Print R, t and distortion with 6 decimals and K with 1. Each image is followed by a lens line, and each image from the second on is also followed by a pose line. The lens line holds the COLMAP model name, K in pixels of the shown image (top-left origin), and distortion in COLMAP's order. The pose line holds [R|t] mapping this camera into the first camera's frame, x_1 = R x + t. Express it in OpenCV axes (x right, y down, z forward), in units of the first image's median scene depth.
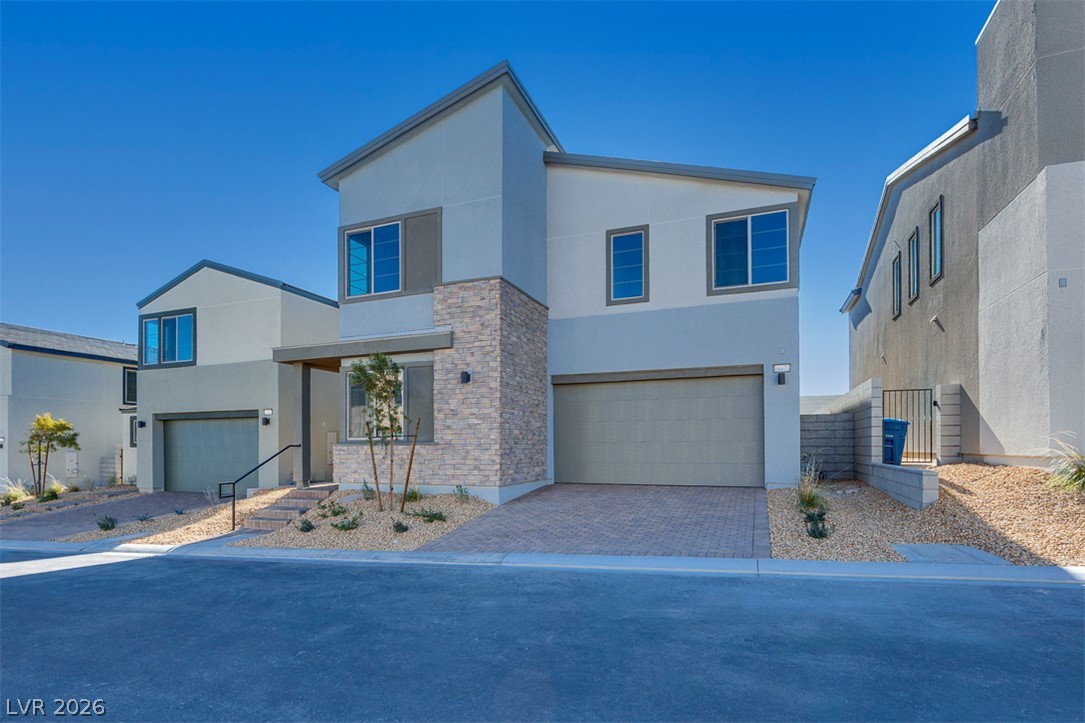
lens RADIAL K [[514.4, 0, 542.5], [0, 514.4, 361.5], [0, 0, 1]] dist [-0.011265, -0.000151]
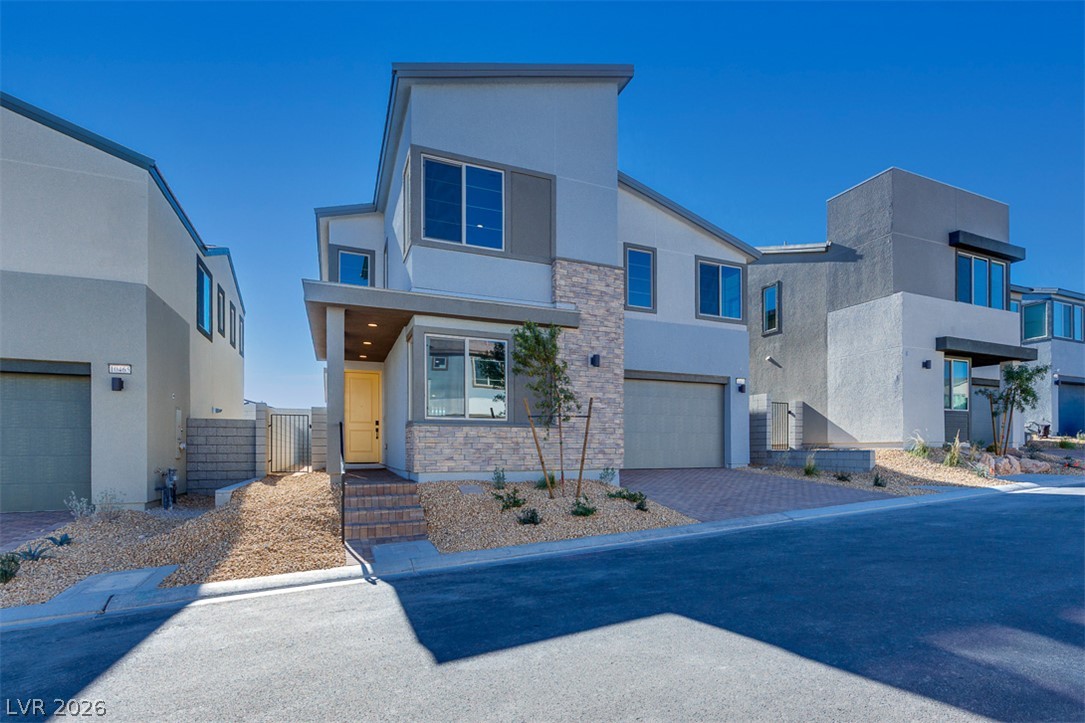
lens RADIAL K [[534.2, 0, 574.3], [0, 534.2, 360.3], [0, 0, 1]] dist [-0.009798, -0.000351]
pose [[0.709294, 0.121033, 0.694445, -0.882129], [-0.118264, 0.991618, -0.052033, 0.087473], [-0.694922, -0.045221, 0.717662, 0.285124]]
